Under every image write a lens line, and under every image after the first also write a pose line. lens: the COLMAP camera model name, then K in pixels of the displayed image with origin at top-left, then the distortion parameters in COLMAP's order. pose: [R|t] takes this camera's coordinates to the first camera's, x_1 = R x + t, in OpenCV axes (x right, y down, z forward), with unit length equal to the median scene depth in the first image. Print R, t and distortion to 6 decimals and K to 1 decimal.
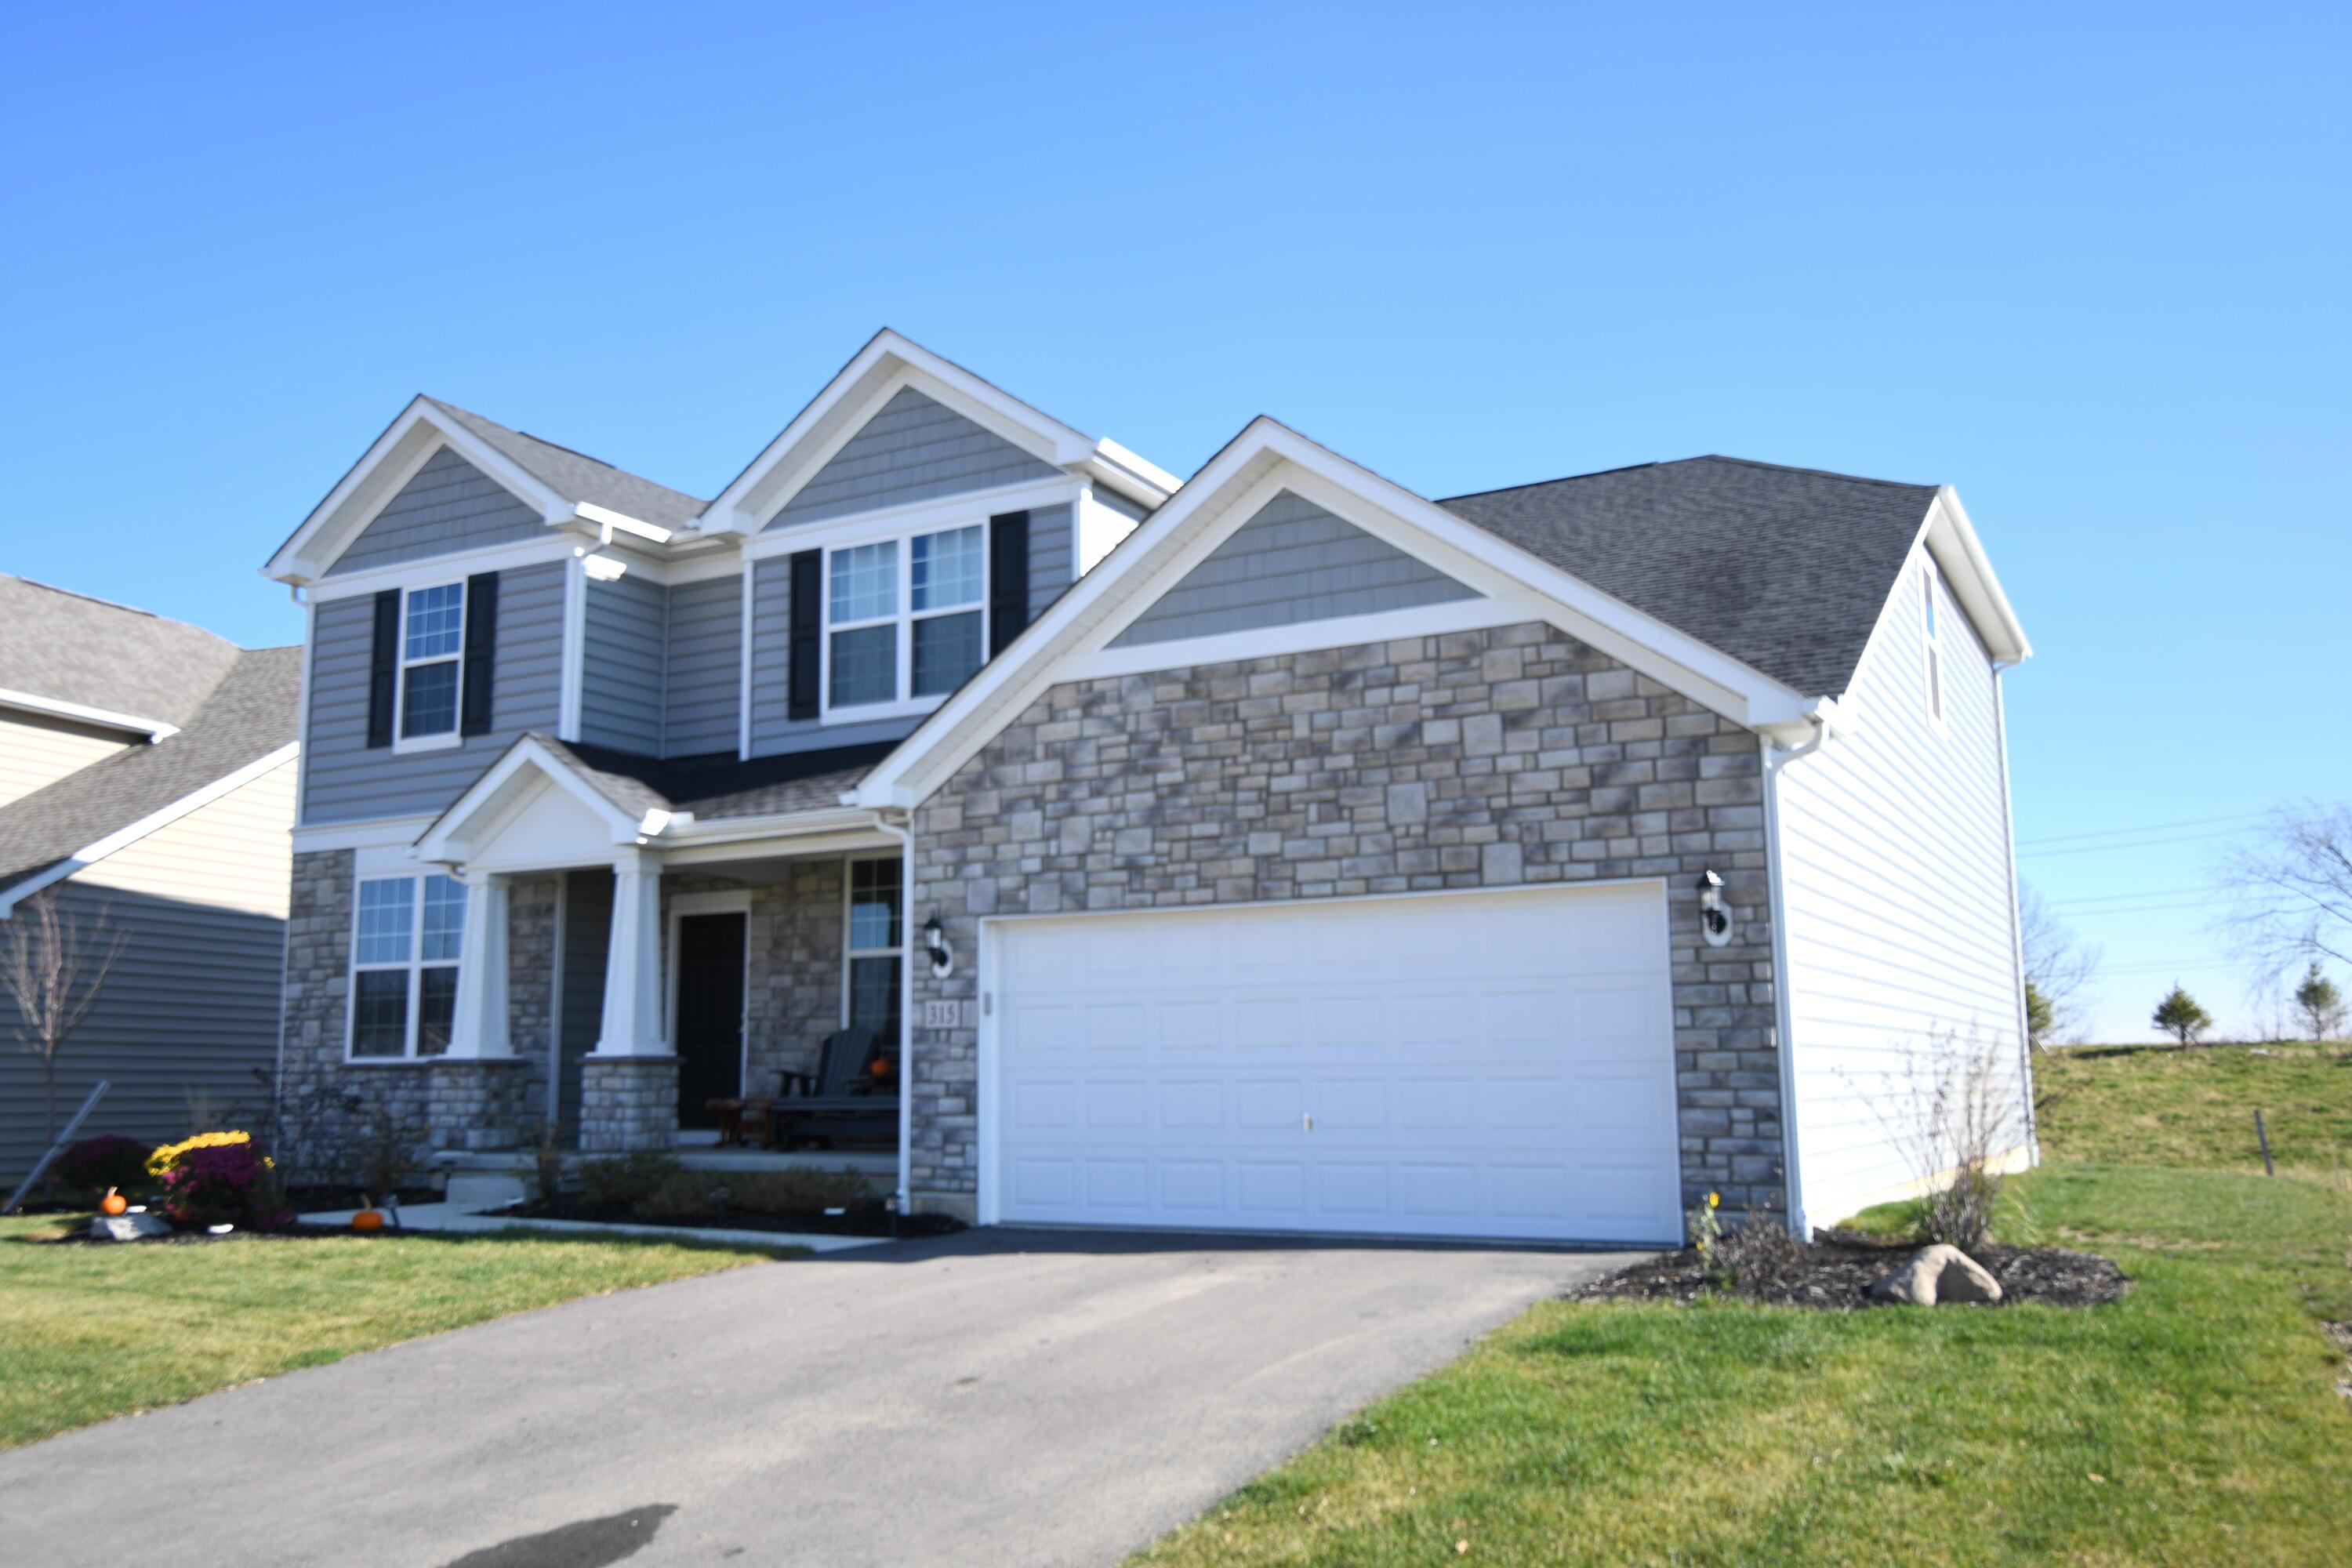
lens RADIAL K [[1994.8, 0, 1176.0], [0, 1994.8, 793.0], [0, 0, 1]] dist [0.015158, 0.008485]
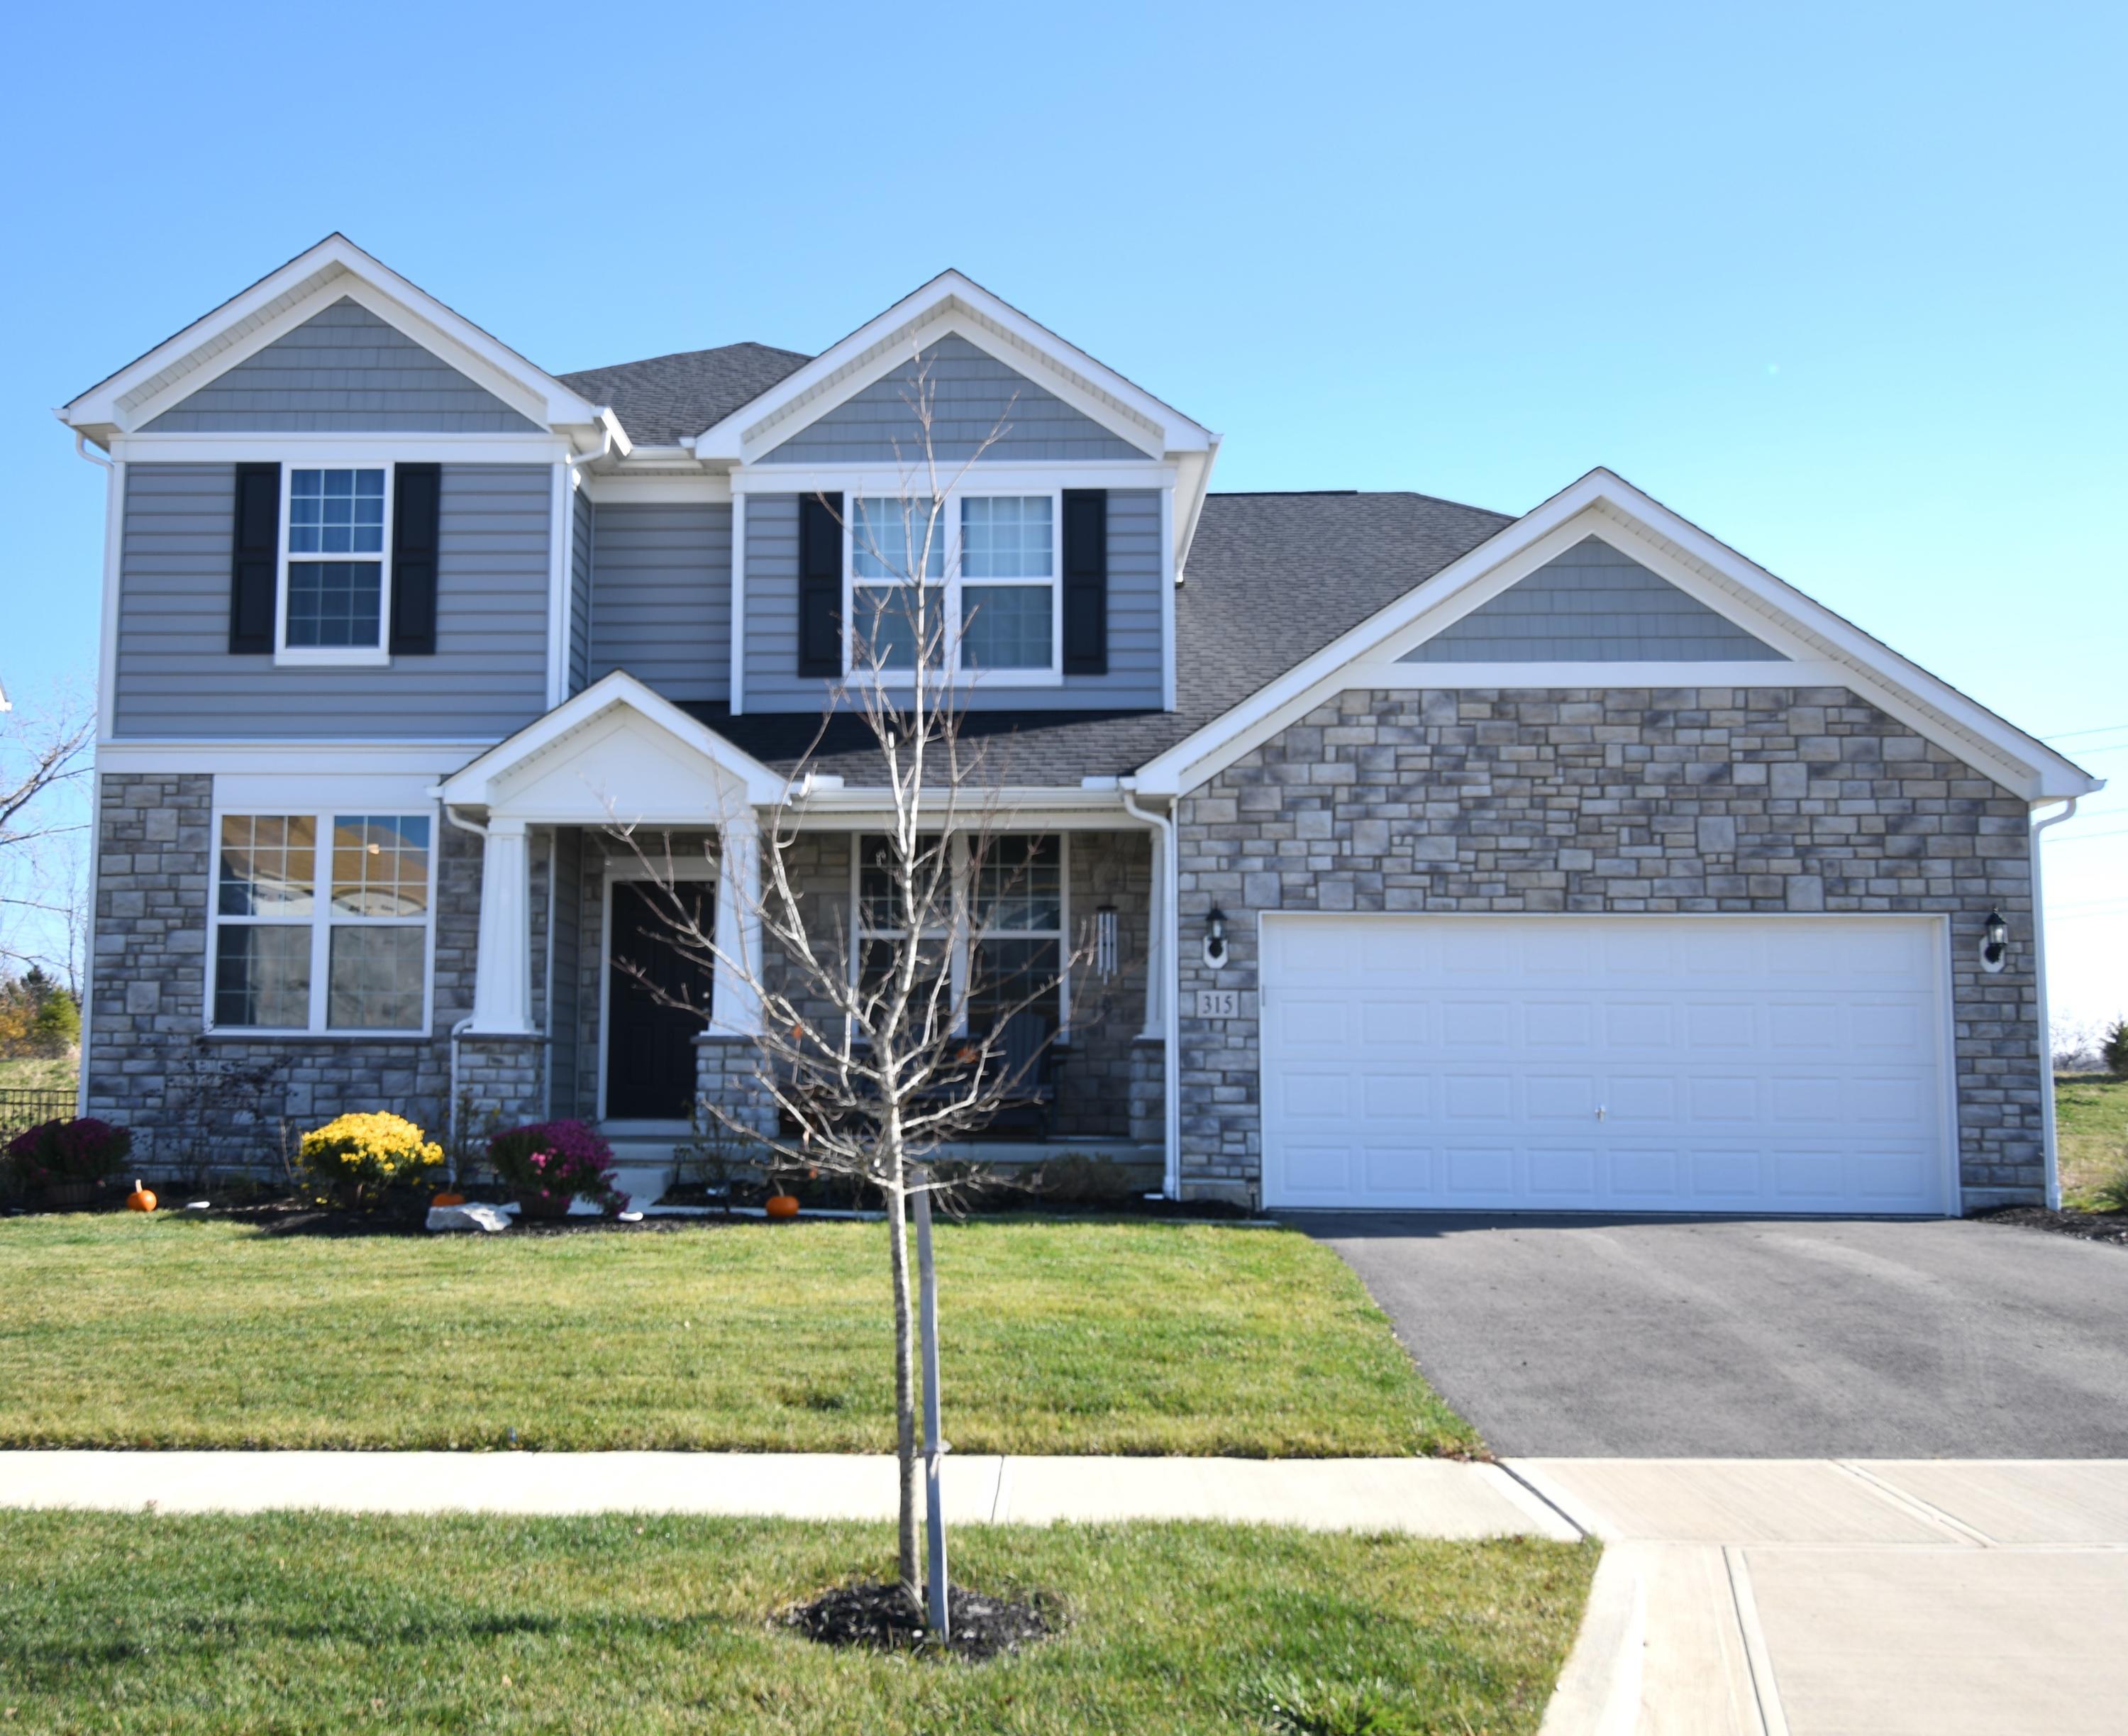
lens RADIAL K [[2242.0, 0, 1064.2], [0, 2242.0, 861.9], [0, 0, 1]] dist [0.012320, 0.000000]
pose [[0.889146, 0.061148, 0.453519, -0.707192], [-0.080827, 0.996436, 0.024116, 0.017946], [-0.450428, -0.058099, 0.890920, 0.027811]]
